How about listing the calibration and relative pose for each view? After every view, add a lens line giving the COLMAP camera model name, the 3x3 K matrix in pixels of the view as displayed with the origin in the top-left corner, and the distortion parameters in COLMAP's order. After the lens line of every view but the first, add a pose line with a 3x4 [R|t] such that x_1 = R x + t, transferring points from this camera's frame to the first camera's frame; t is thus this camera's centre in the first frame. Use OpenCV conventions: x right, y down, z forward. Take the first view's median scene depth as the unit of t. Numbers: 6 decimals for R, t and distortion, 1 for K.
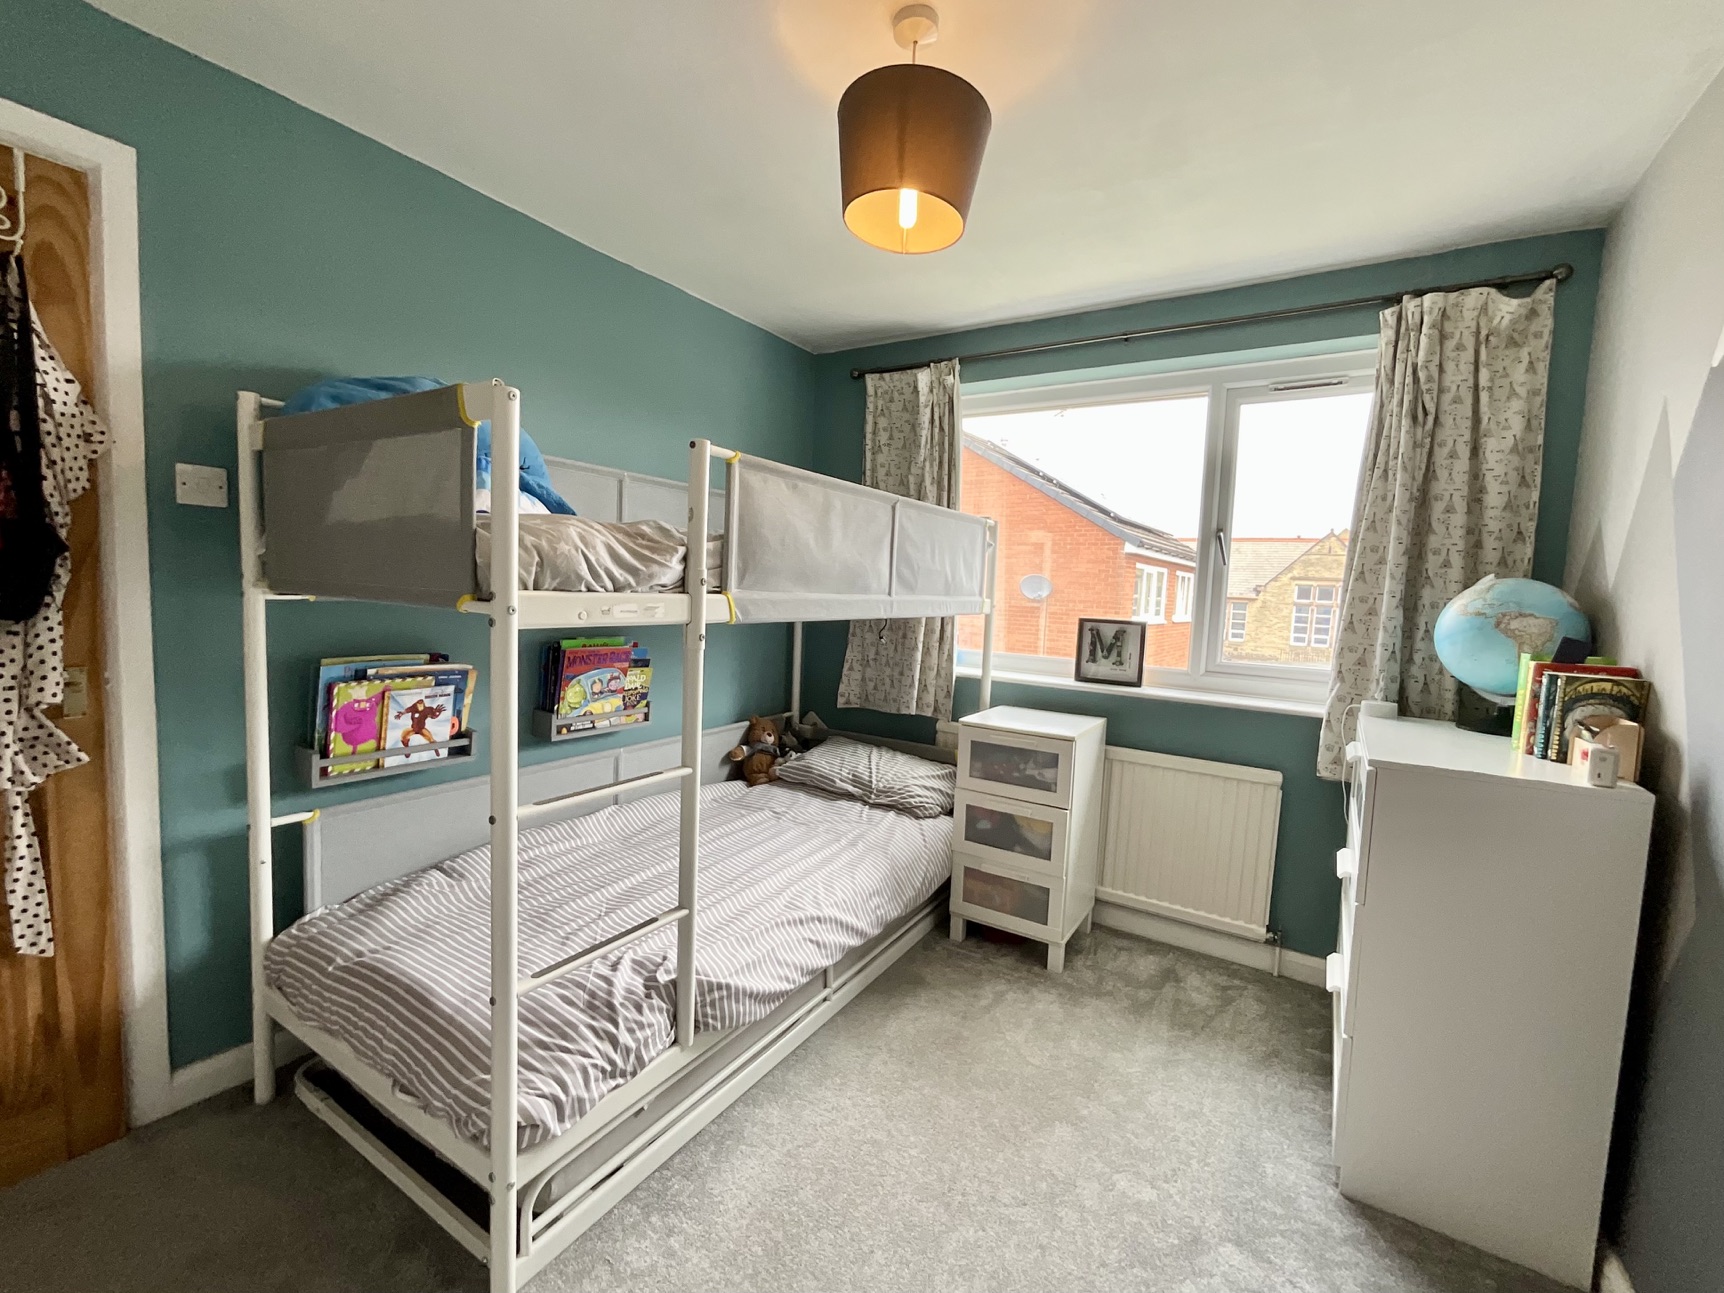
lens RADIAL K [[697.3, 0, 864.3], [0, 697.3, 639.3], [0, 0, 1]] dist [-0.001822, -0.000740]
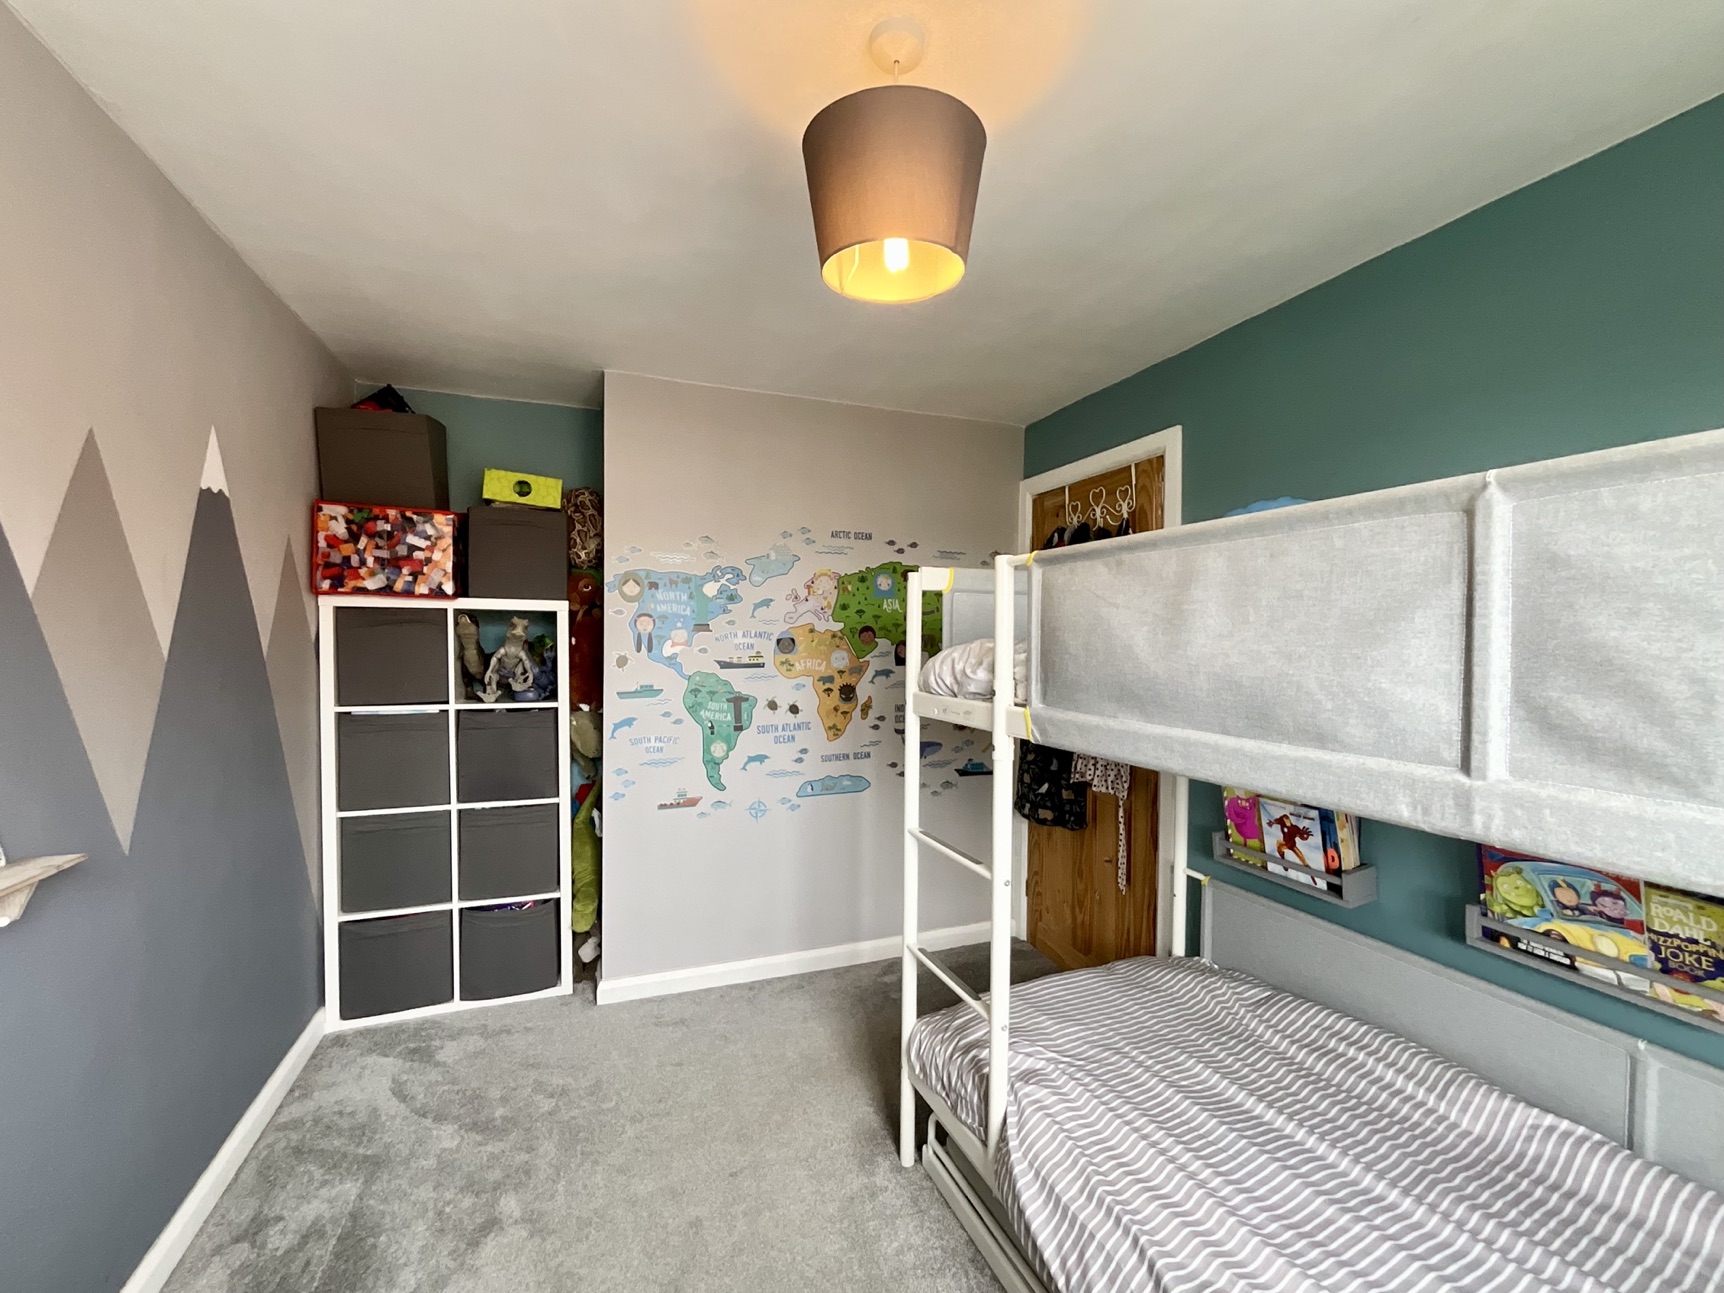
lens RADIAL K [[697.3, 0, 855.7], [0, 697.3, 648.1], [0, 0, 1]] dist [-0.001822, -0.000740]
pose [[-0.583725, -0.038316, -0.811047, 0.536992], [-0.096540, 0.995075, 0.022471, -0.113166], [0.806192, 0.091415, -0.584549, 1.067899]]
